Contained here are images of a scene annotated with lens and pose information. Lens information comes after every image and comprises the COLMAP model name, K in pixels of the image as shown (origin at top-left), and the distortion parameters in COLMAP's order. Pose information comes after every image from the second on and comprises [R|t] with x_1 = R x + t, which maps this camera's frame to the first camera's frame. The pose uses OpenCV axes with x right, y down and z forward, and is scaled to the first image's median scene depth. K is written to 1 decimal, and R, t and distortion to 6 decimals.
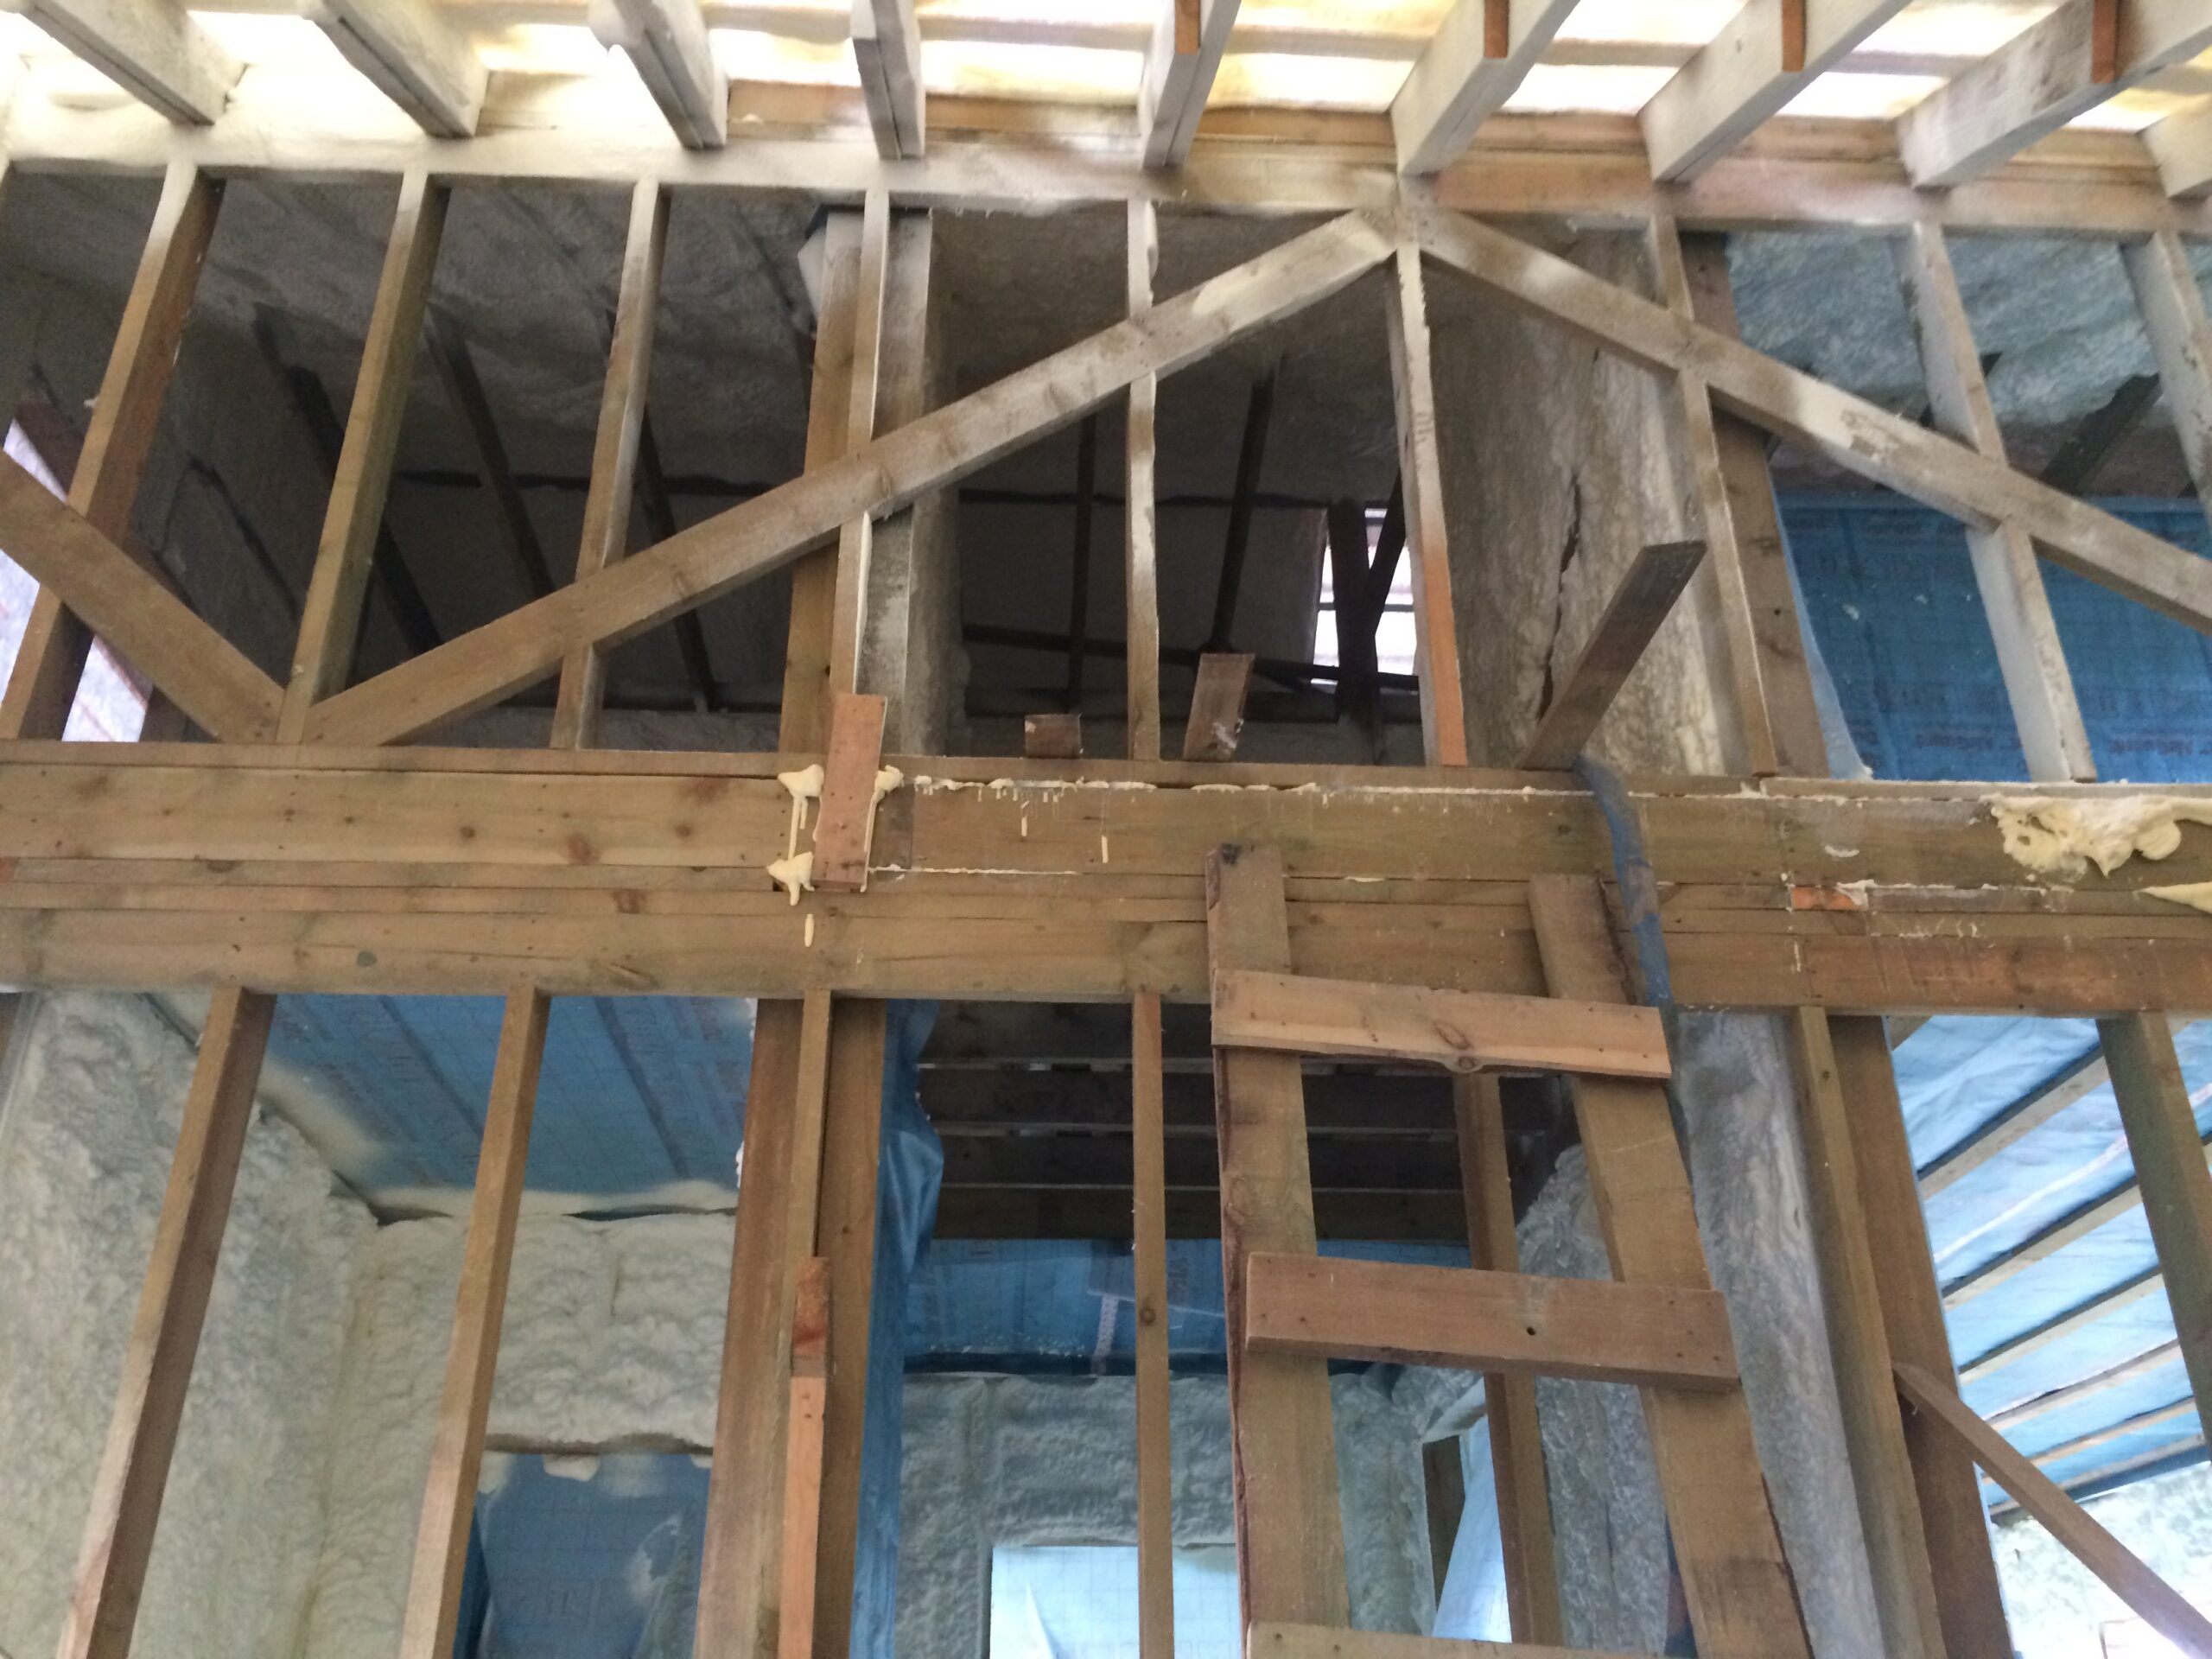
lens RADIAL K [[1890.1, 0, 1106.0], [0, 1890.1, 829.5], [0, 0, 1]] dist [0.092892, -0.126659]
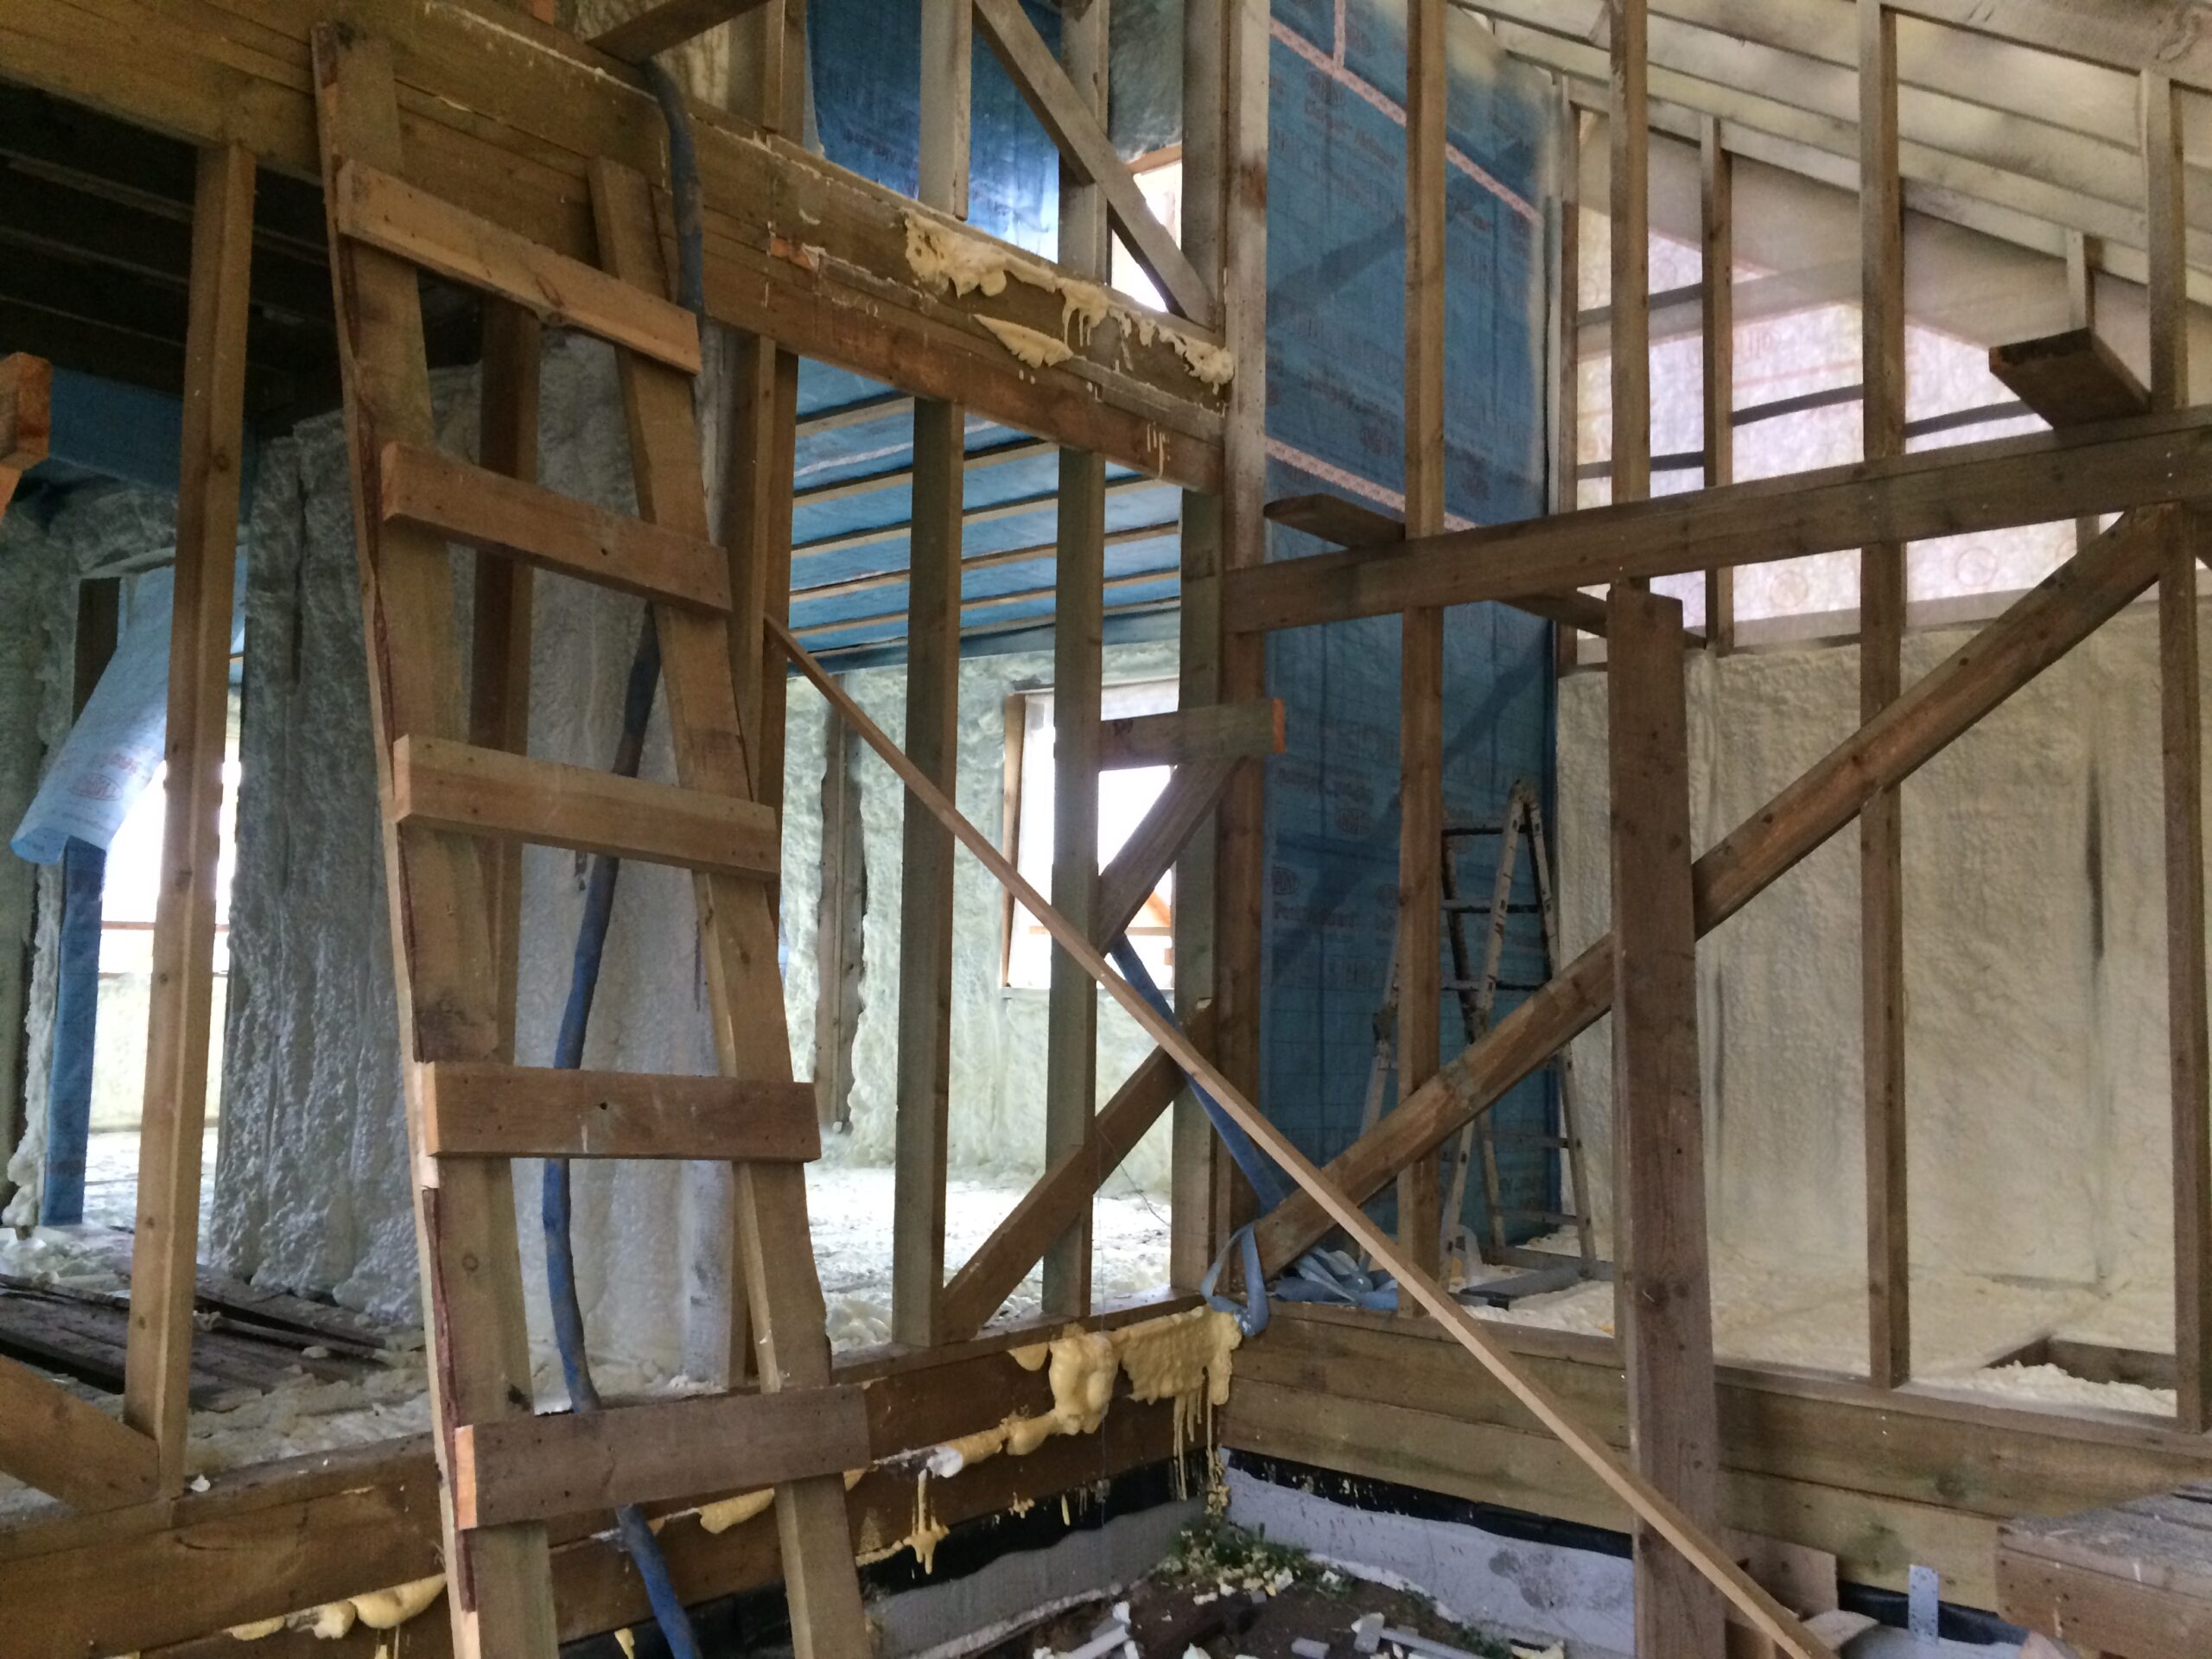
lens RADIAL K [[1890.1, 0, 1106.0], [0, 1890.1, 829.5], [0, 0, 1]] dist [0.092892, -0.126659]
pose [[0.675892, 0.075650, 0.733108, -0.319529], [-0.363060, 0.899826, 0.241870, -0.000733], [-0.641372, -0.429640, 0.635650, -0.074807]]
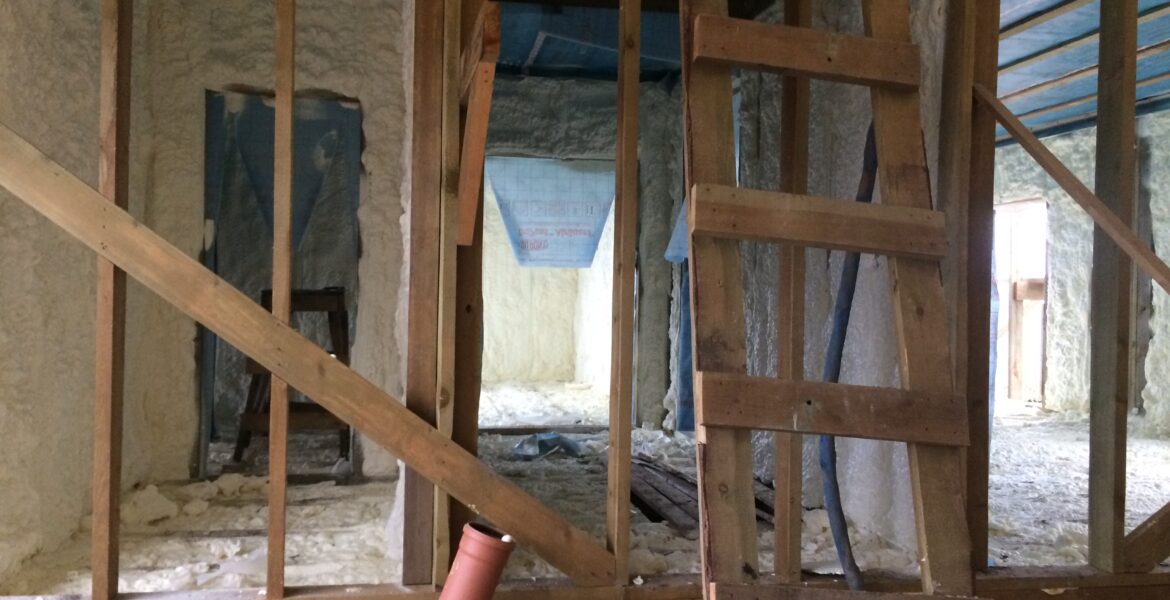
lens RADIAL K [[1001.2, 0, 585.9], [0, 1001.2, 302.9], [0, 0, 1]] dist [0.089004, -0.120304]
pose [[0.990987, 0.025407, 0.131525, -0.119103], [-0.084767, 0.879202, 0.468847, 0.002478], [-0.103725, -0.475771, 0.873432, -0.037707]]
